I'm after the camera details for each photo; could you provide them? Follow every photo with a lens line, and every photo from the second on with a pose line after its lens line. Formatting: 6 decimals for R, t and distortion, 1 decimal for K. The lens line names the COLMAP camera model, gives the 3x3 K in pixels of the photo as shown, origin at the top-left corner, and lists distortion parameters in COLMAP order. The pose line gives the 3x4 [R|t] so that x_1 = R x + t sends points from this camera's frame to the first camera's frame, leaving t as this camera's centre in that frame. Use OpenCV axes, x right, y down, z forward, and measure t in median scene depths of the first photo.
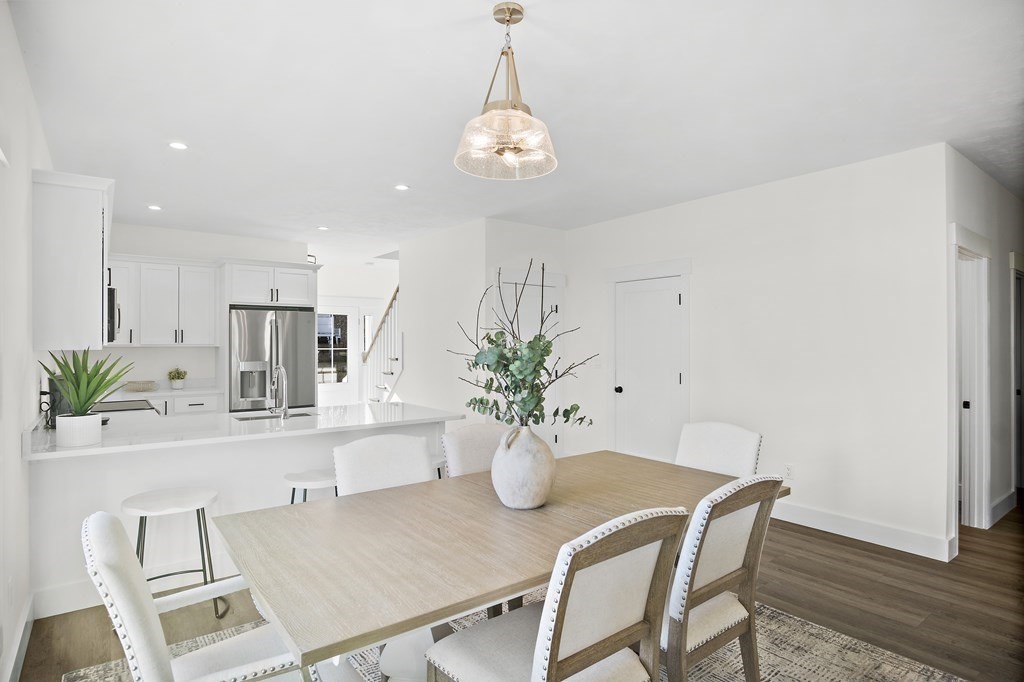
lens RADIAL K [[544.8, 0, 497.3], [0, 544.8, 334.5], [0, 0, 1]] dist [-0.024630, 0.000955]
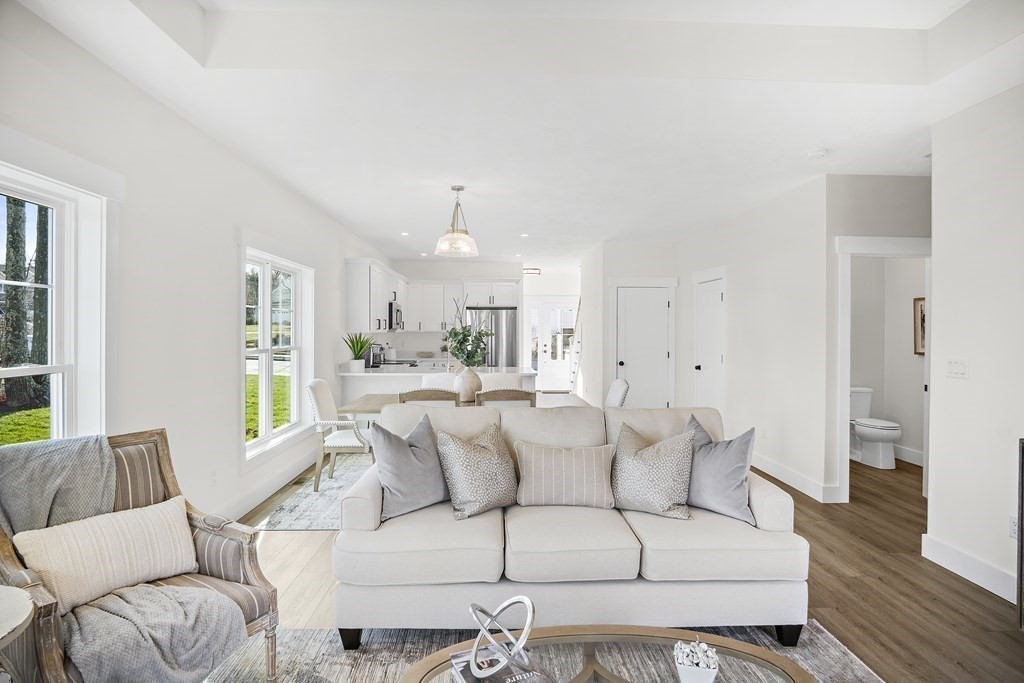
lens RADIAL K [[544.8, 0, 497.3], [0, 544.8, 335.0], [0, 0, 1]] dist [-0.024630, 0.000955]
pose [[0.807111, 0.009118, -0.590329, 0.649567], [0.003387, 0.999793, 0.020073, -0.002512], [0.590390, -0.018201, 0.806913, -0.332713]]
